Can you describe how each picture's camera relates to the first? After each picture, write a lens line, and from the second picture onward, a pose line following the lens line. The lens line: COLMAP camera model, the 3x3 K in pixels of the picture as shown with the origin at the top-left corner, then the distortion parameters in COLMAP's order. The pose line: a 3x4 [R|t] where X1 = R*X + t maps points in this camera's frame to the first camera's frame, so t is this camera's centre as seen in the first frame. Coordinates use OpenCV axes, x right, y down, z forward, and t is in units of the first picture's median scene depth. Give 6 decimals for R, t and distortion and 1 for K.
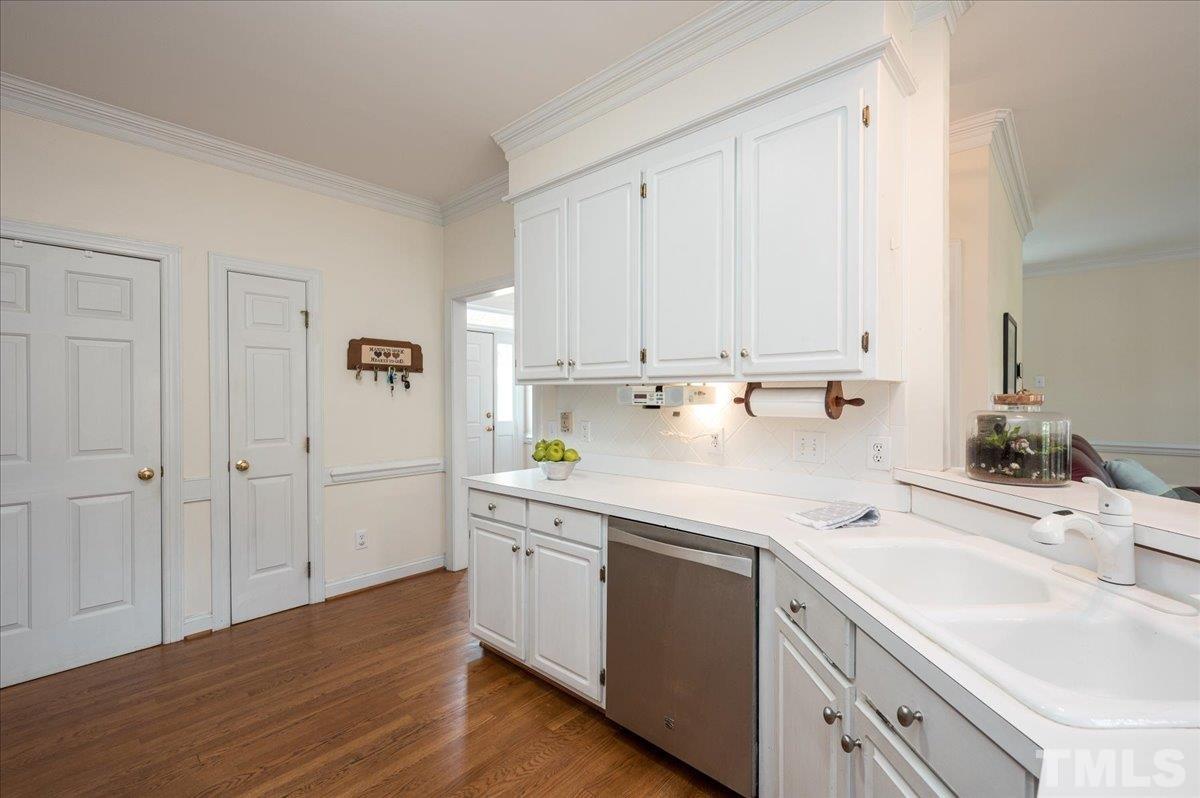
lens RADIAL K [[520.2, 0, 600.0], [0, 520.2, 399.0], [0, 0, 1]] dist [0.008124, 0.000214]
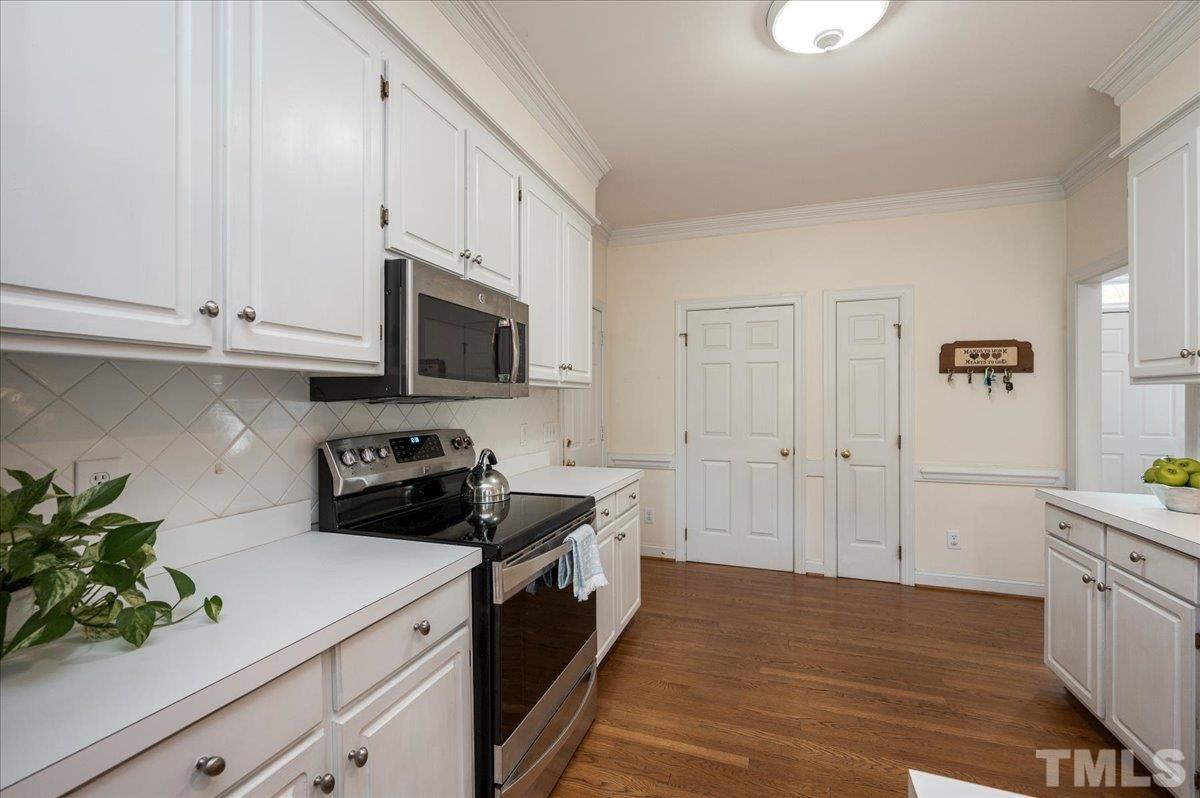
lens RADIAL K [[513.6, 0, 582.0], [0, 513.6, 398.3], [0, 0, 1]] dist [0.023014, 0.000184]
pose [[0.372070, -0.001172, -0.928204, 0.238348], [-0.004235, 0.999987, -0.002960, -0.000427], [0.928195, 0.005032, 0.372060, -0.058570]]
